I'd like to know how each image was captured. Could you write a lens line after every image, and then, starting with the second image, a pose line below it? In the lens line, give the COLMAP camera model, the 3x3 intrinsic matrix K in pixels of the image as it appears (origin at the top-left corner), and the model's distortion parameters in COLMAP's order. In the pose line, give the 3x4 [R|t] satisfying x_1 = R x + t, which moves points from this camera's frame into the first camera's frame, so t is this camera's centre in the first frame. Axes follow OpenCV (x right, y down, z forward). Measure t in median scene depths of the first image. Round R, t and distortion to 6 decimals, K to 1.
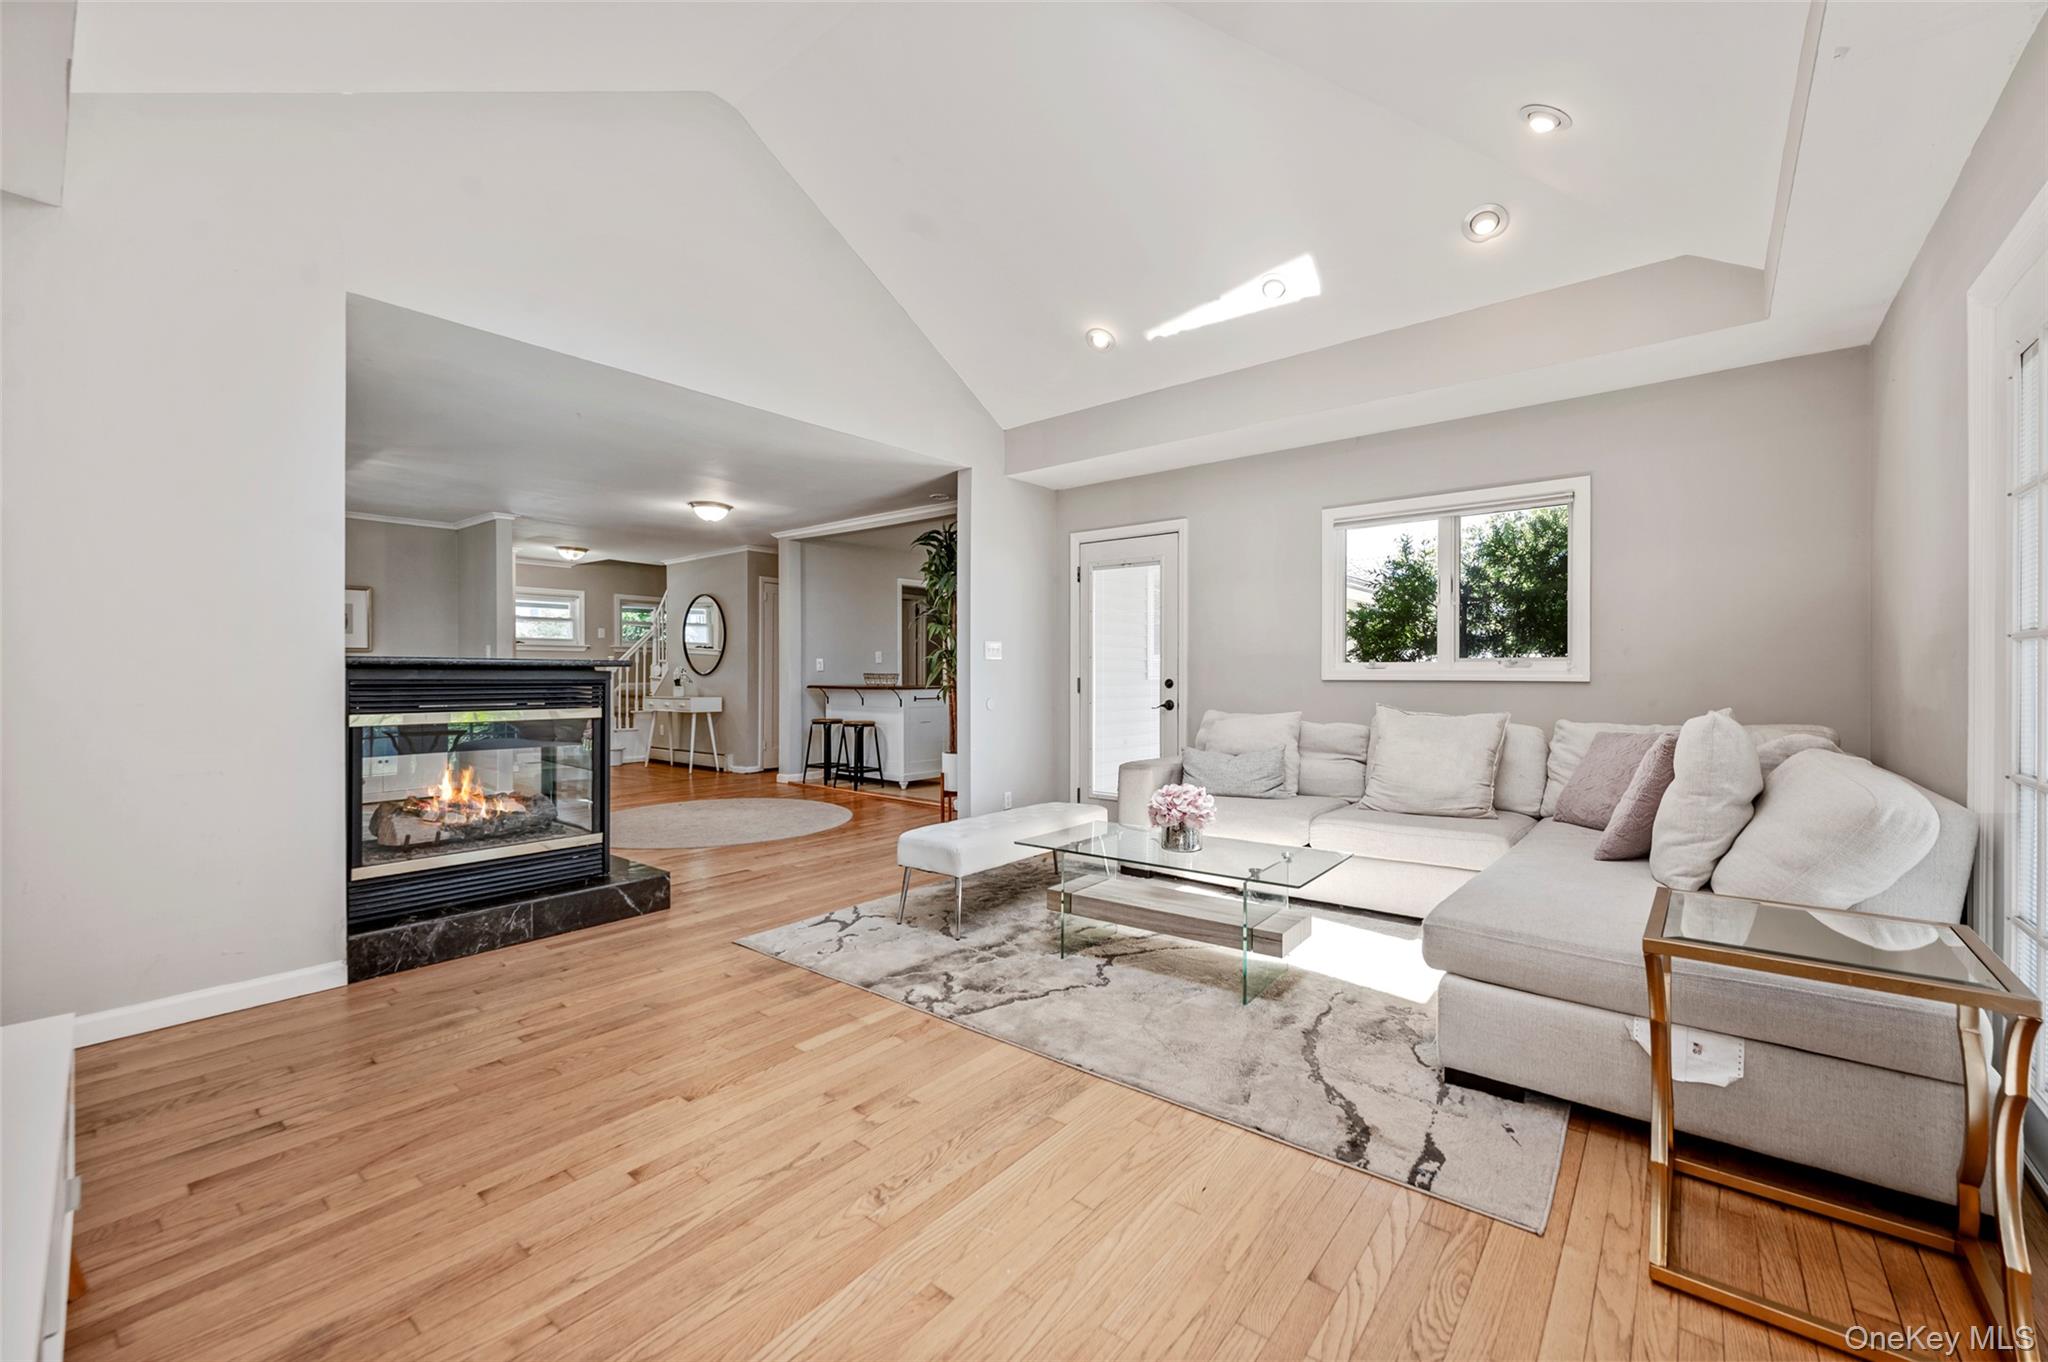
lens RADIAL K [[823.0, 0, 1029.7], [0, 823.0, 676.8], [0, 0, 1]] dist [-0.000511, -0.000247]
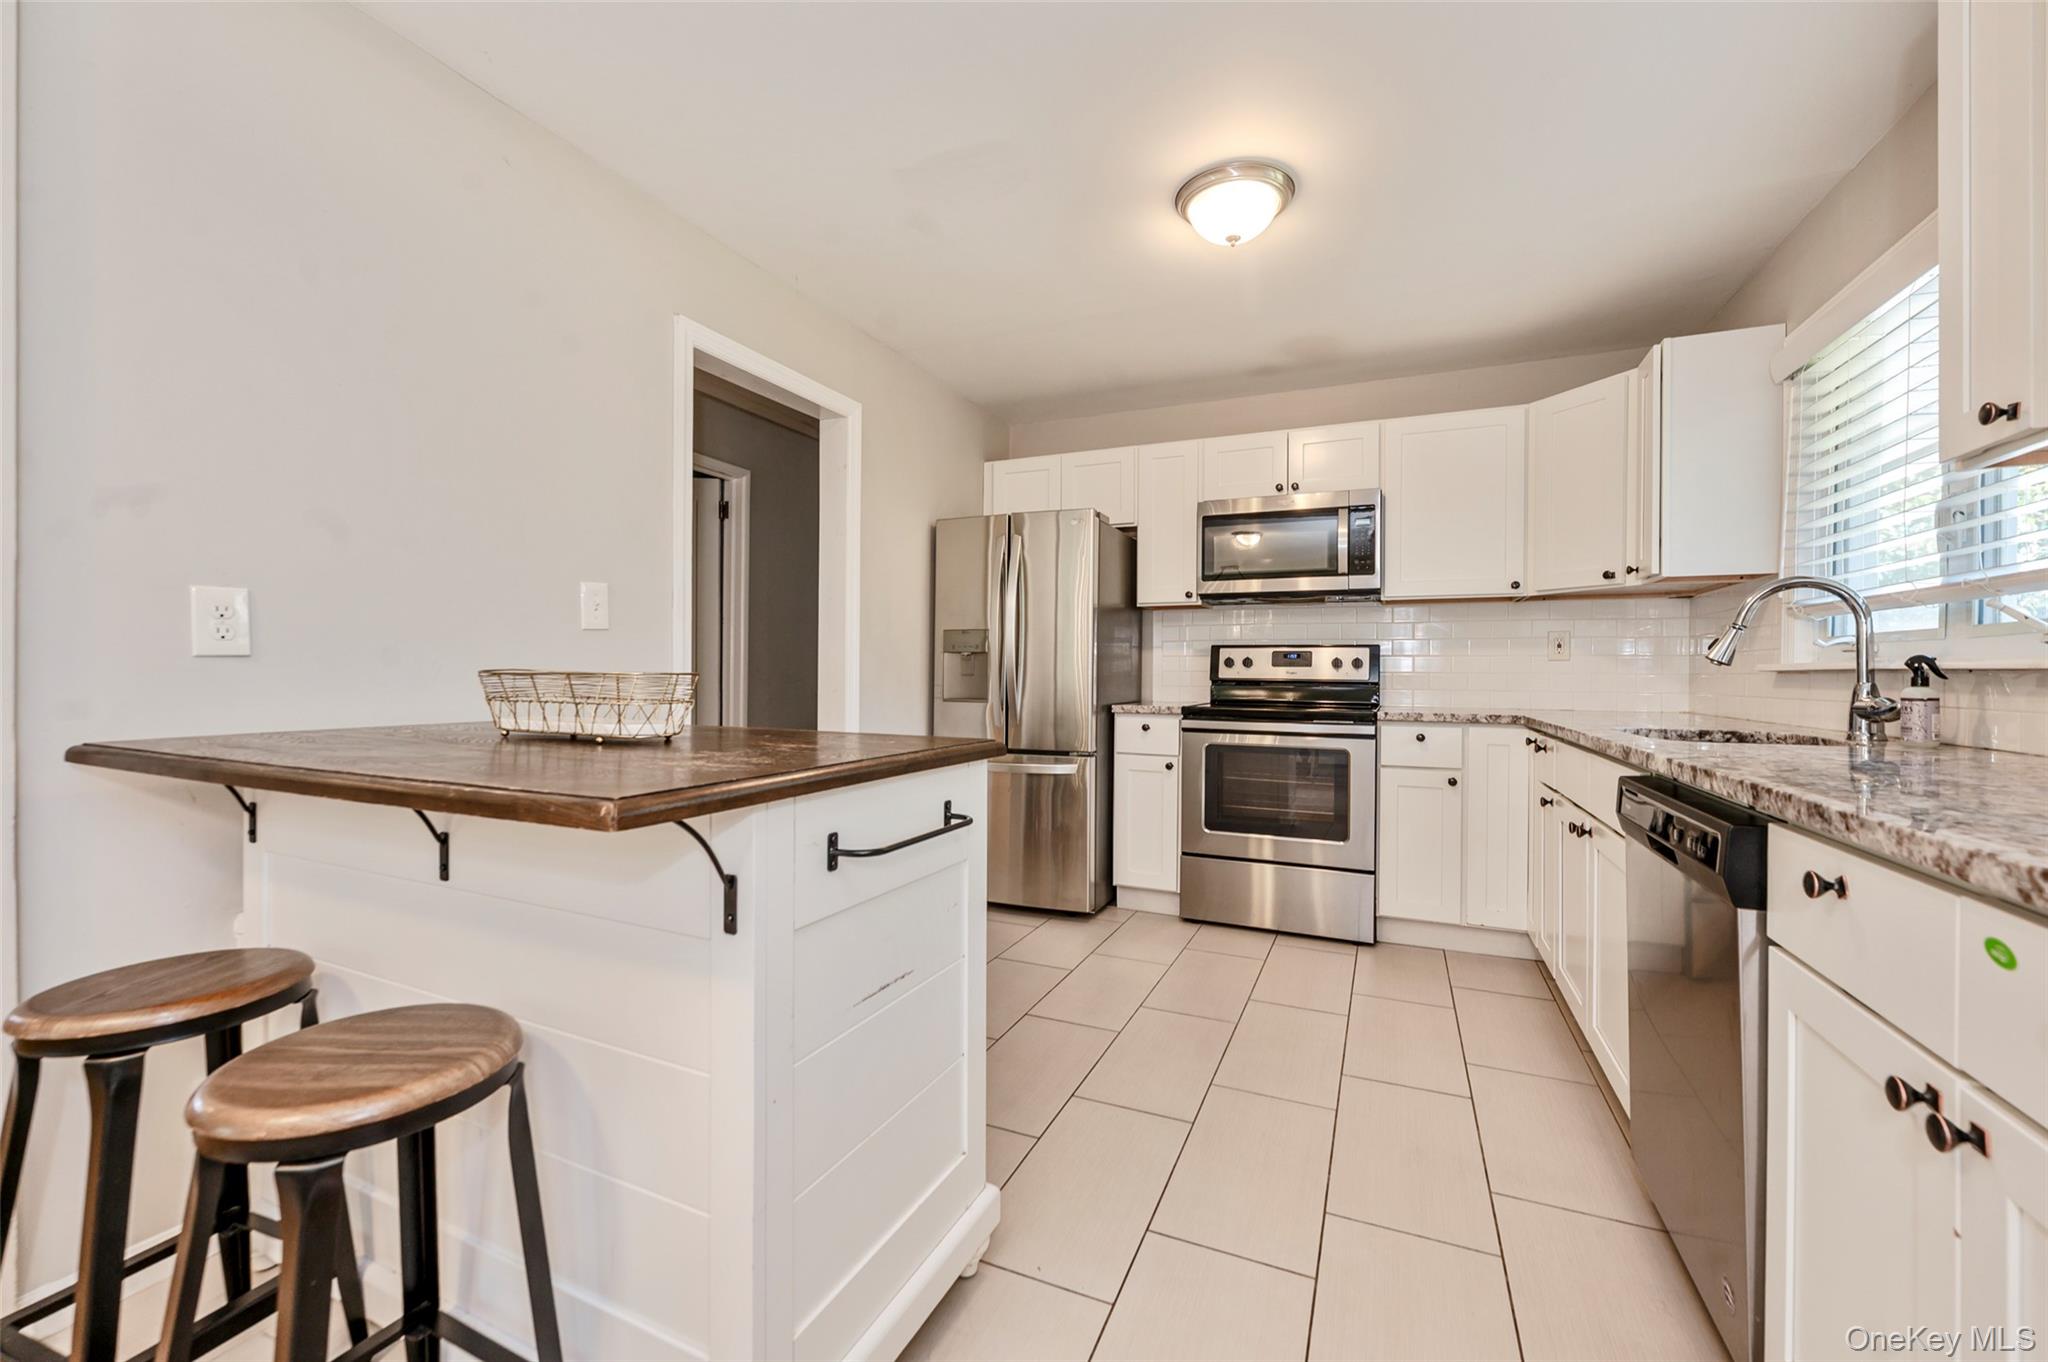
lens RADIAL K [[823.0, 0, 1029.7], [0, 823.0, 676.8], [0, 0, 1]] dist [-0.000511, -0.000247]
pose [[0.964153, 0.009752, 0.265167, -0.109541], [-0.010273, 0.999947, 0.000580, -0.003917], [-0.265147, -0.003283, 0.964202, 0.647781]]
